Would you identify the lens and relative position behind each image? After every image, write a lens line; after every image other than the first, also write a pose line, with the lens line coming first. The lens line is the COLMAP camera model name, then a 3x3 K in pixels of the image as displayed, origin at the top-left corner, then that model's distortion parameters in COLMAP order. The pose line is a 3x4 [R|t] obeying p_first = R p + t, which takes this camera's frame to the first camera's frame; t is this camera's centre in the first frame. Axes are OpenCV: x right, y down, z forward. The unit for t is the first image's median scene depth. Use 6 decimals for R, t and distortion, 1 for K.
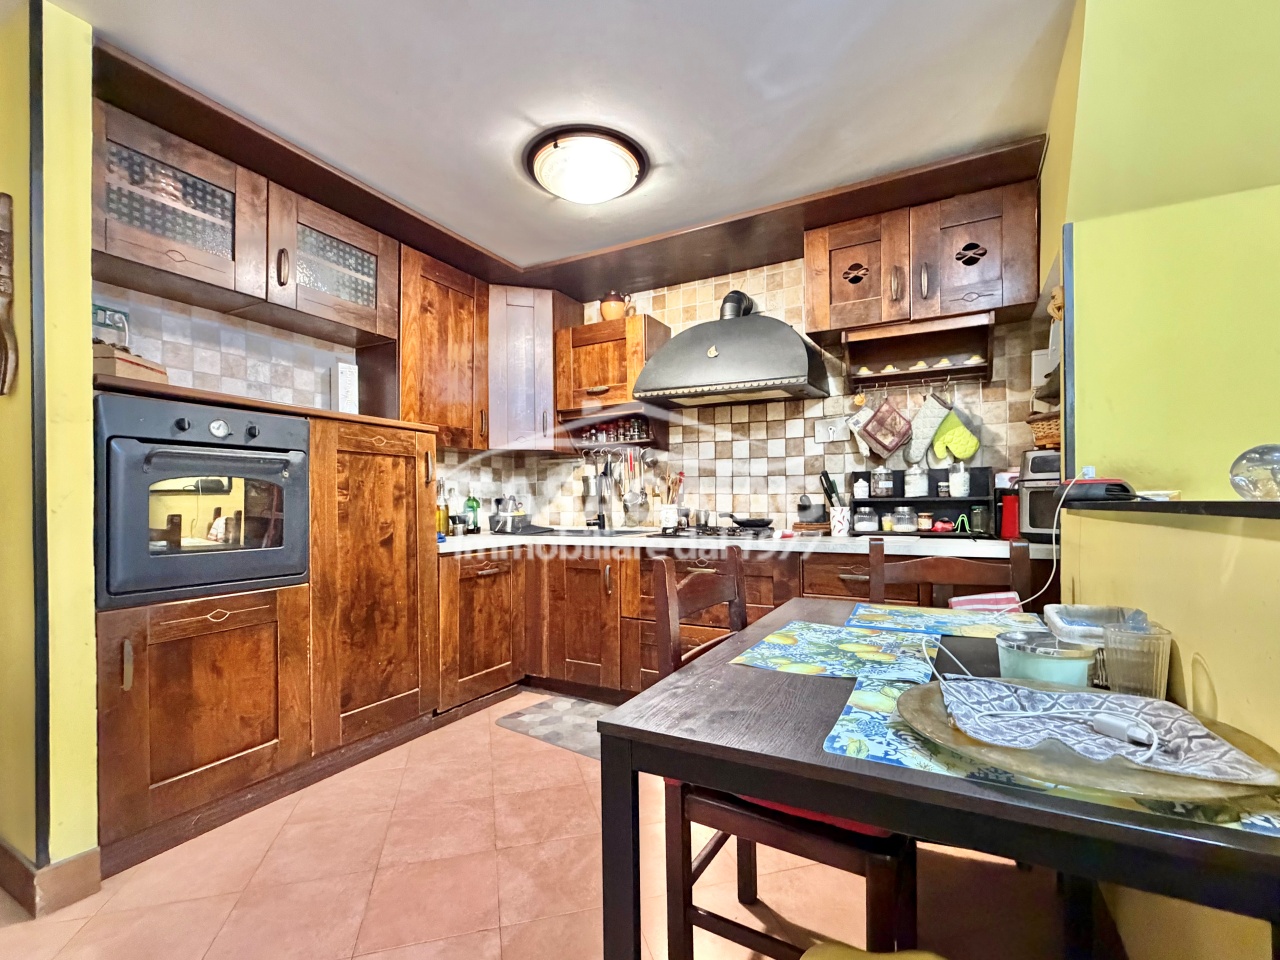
lens RADIAL K [[569.0, 0, 632.6], [0, 569.0, 503.0], [0, 0, 1]] dist [-0.000190, -0.000662]
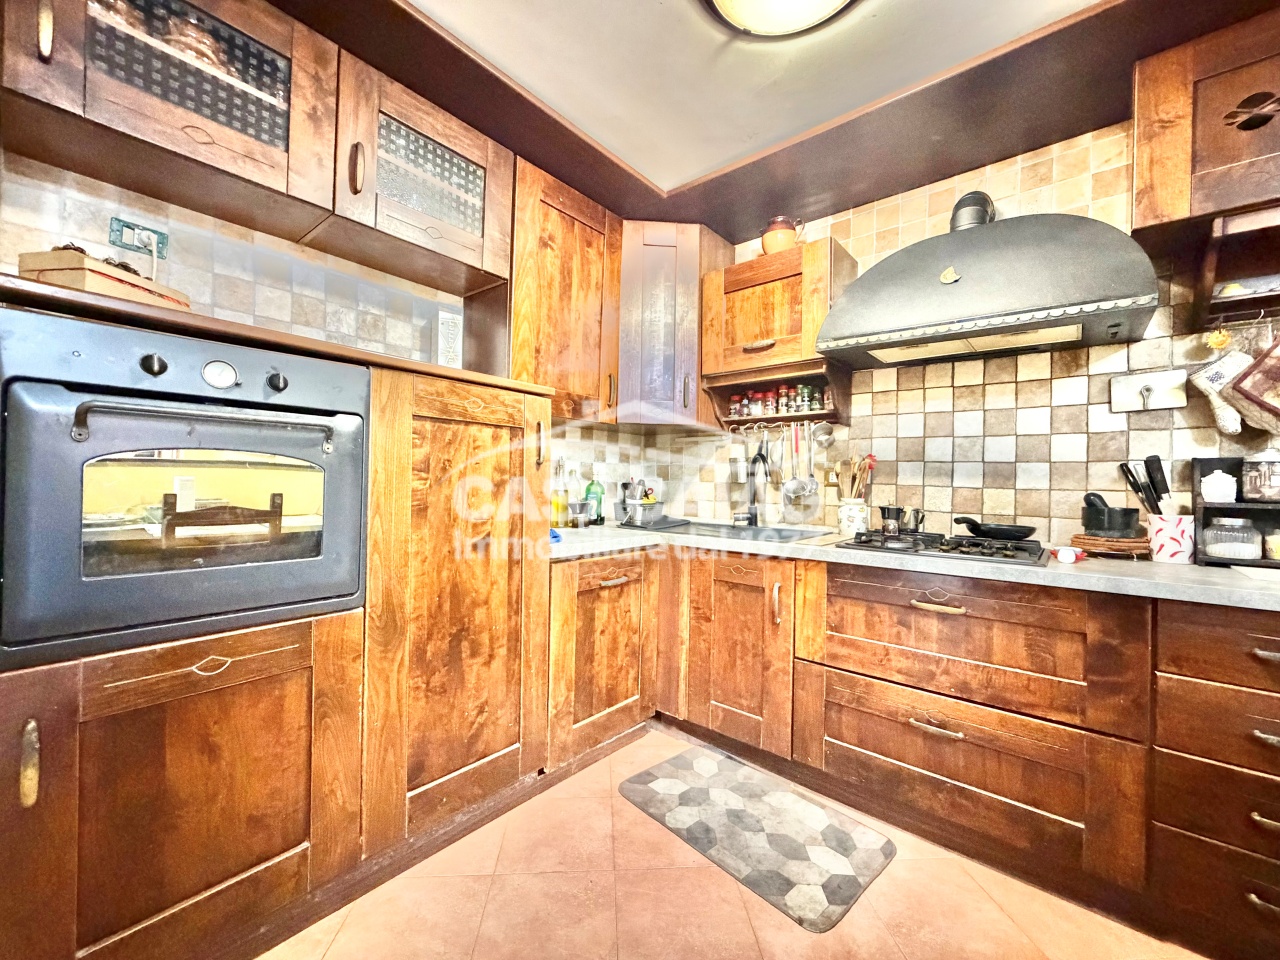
lens RADIAL K [[510.5, 0, 633.6], [0, 510.5, 480.2], [0, 0, 1]] dist [-0.000072, 0.000312]
pose [[0.980038, 0.024987, -0.197235, -0.105568], [-0.025647, 0.999671, -0.000794, -0.016195], [0.197151, 0.005837, 0.980356, 0.364805]]
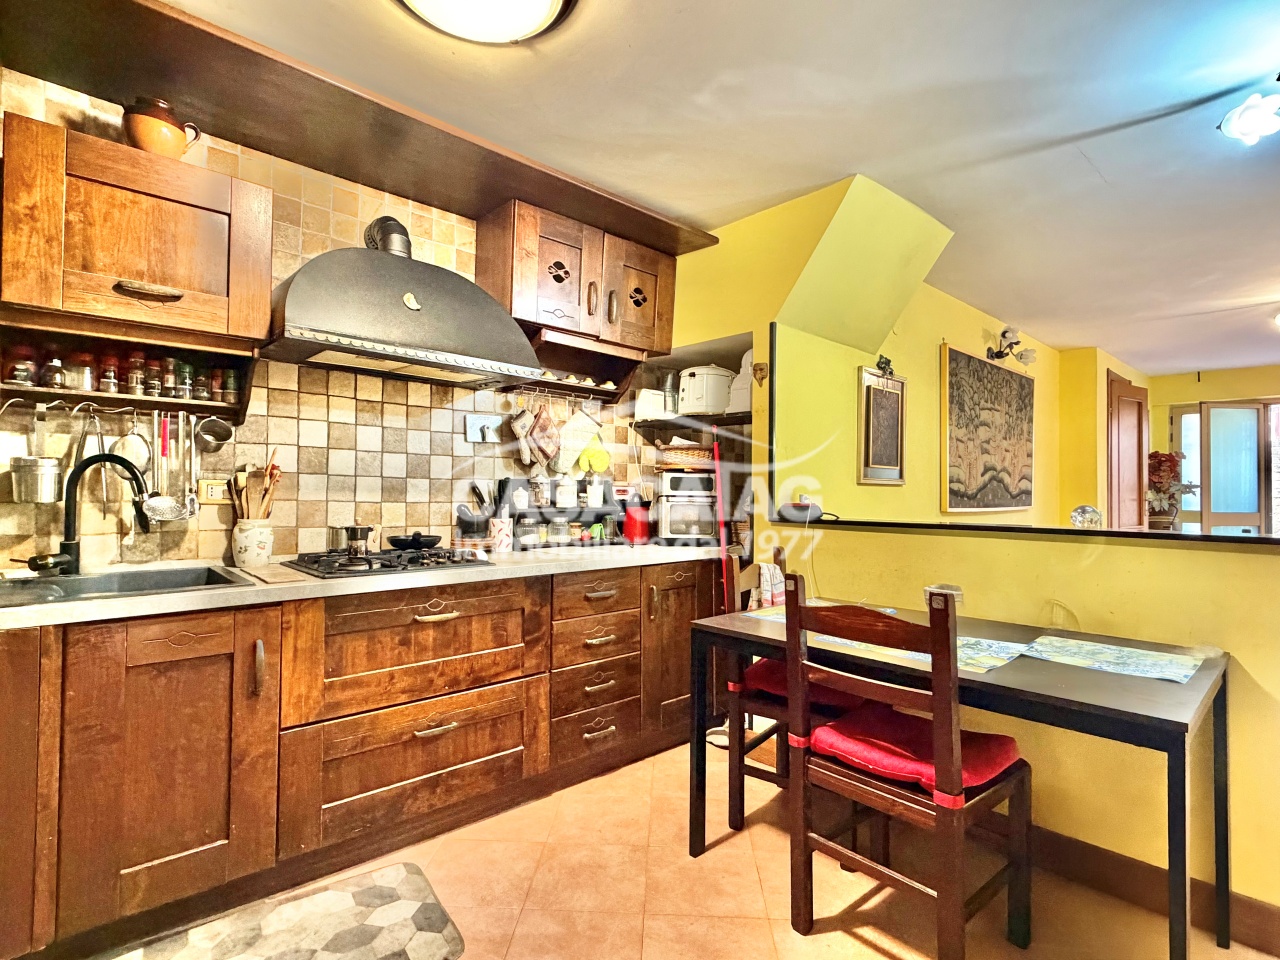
lens RADIAL K [[645.1, 0, 637.8], [0, 645.1, 482.2], [0, 0, 1]] dist [0.002716, 0.000671]
pose [[0.314930, 0.025217, 0.948780, -0.555029], [-0.012783, 0.999669, -0.022326, -0.031802], [-0.949029, -0.005097, 0.315148, 0.519954]]
